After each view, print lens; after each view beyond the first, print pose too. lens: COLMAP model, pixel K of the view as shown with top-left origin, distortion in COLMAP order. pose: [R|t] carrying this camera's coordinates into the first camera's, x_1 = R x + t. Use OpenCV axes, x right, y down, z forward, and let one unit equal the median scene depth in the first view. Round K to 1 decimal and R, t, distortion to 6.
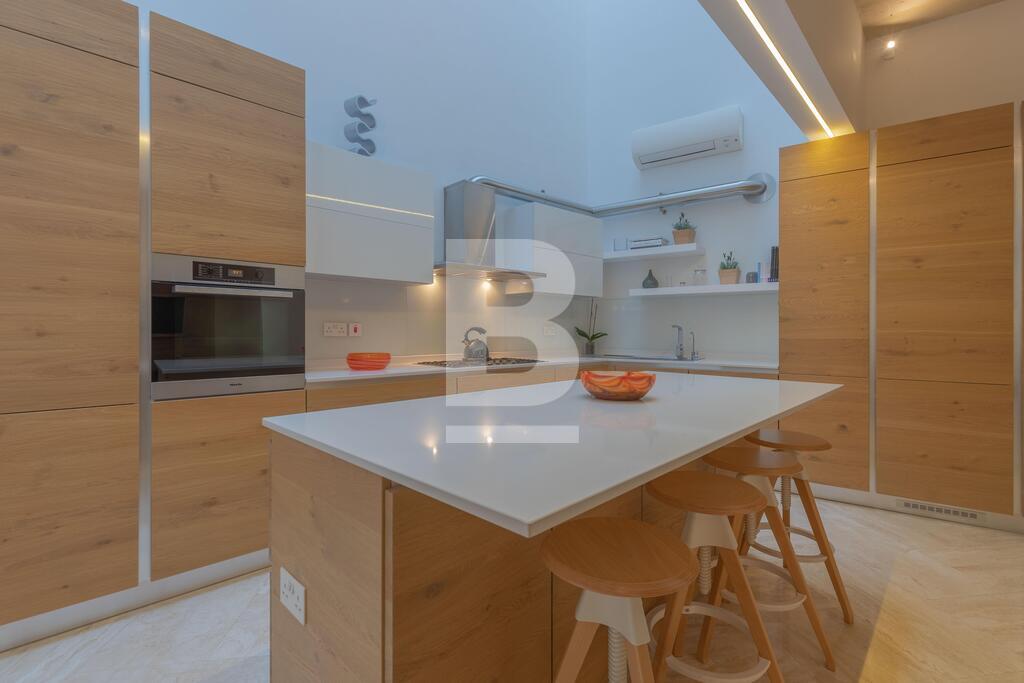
lens RADIAL K [[479.7, 0, 520.2], [0, 479.7, 336.7], [0, 0, 1]] dist [0.000059, -0.000032]
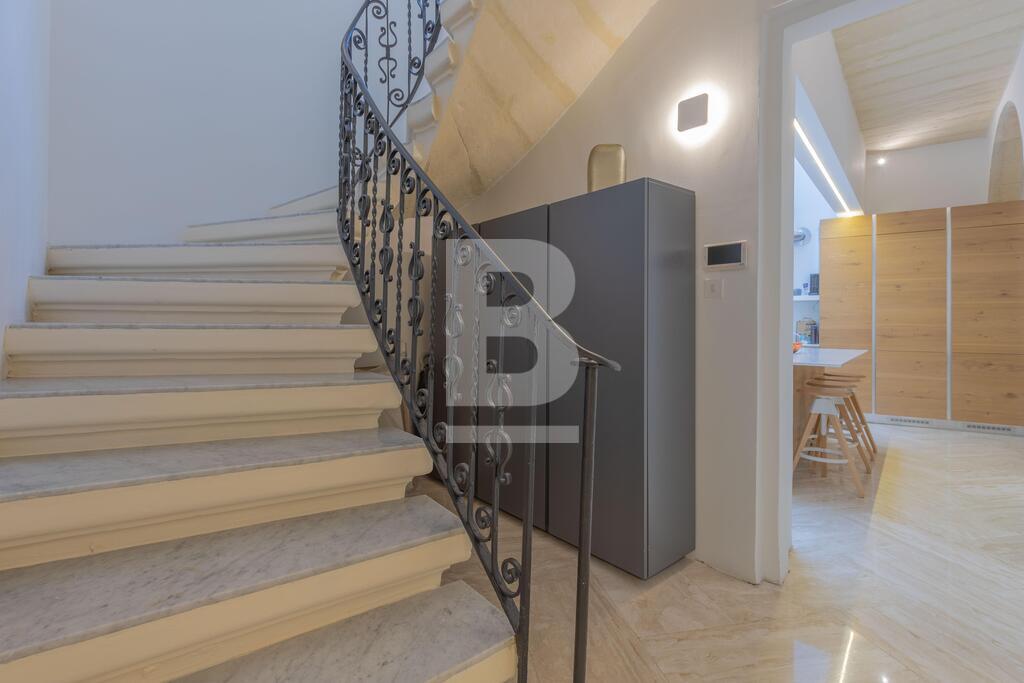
lens RADIAL K [[479.7, 0, 512.7], [0, 479.7, 332.2], [0, 0, 1]] dist [0.000059, -0.000032]
pose [[0.998633, 0.002047, 0.052230, -0.662643], [-0.001934, 0.999996, -0.002215, 0.021664], [-0.052234, 0.002111, 0.998633, -0.677752]]
